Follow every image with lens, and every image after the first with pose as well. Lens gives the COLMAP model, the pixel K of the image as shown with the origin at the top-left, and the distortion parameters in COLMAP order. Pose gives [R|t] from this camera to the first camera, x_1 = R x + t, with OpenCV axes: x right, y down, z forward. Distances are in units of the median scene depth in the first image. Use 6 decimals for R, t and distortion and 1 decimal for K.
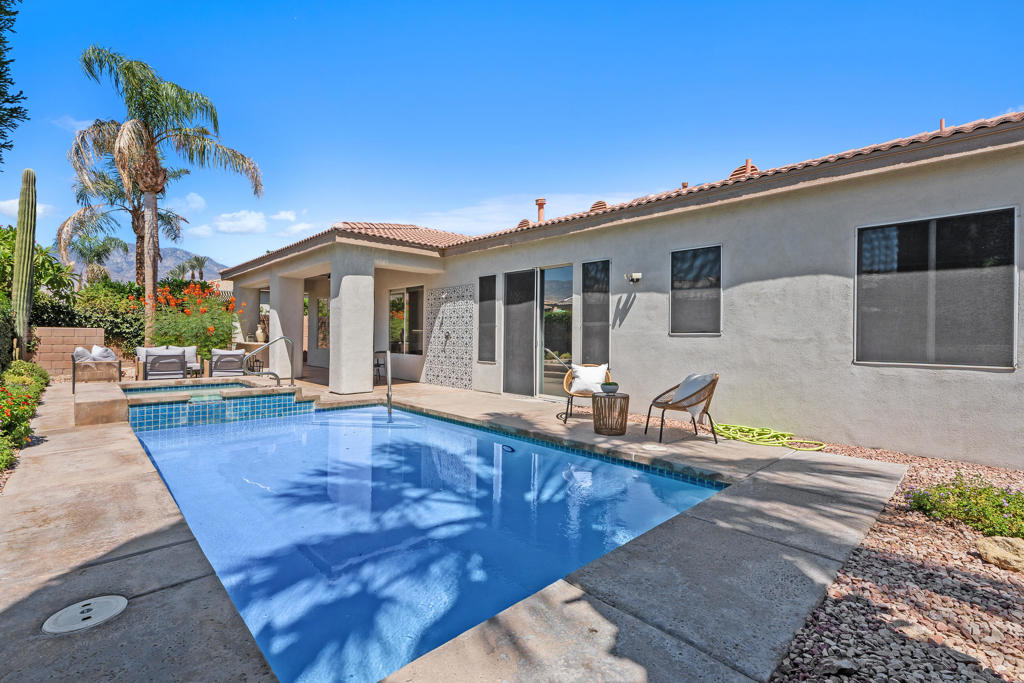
lens RADIAL K [[456.6, 0, 522.7], [0, 456.6, 329.4], [0, 0, 1]] dist [0.000402, -0.000434]
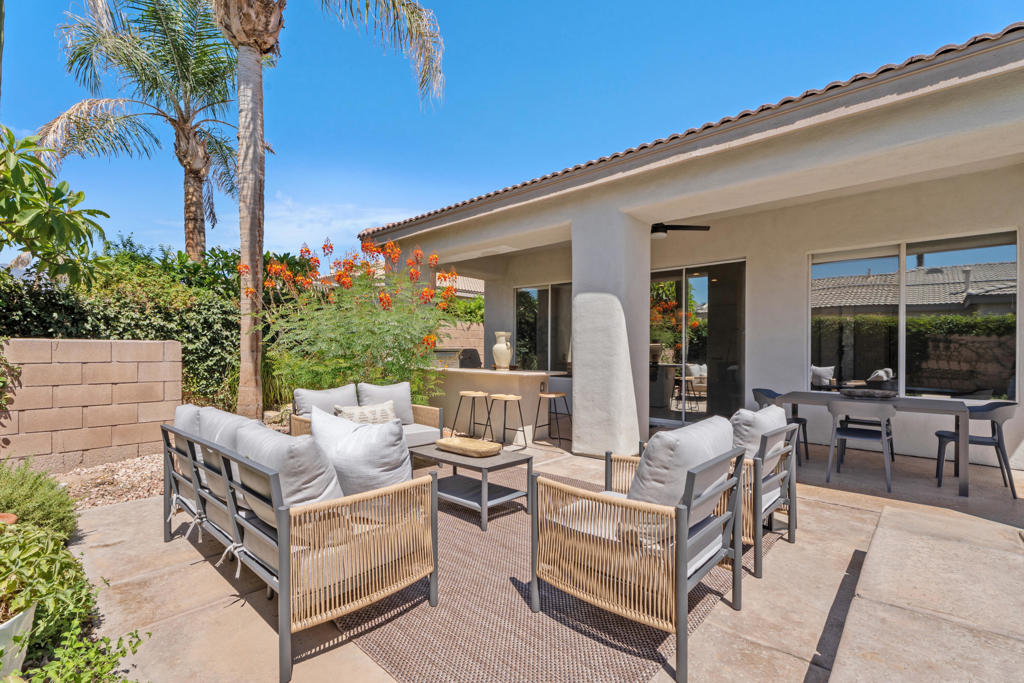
lens RADIAL K [[456.6, 0, 515.1], [0, 456.6, 351.8], [0, 0, 1]] dist [0.000402, -0.000434]
pose [[0.998285, -0.004056, 0.058397, -0.829251], [0.003303, 0.999910, 0.012991, 0.004634], [-0.058445, -0.012775, 0.998209, 0.744566]]
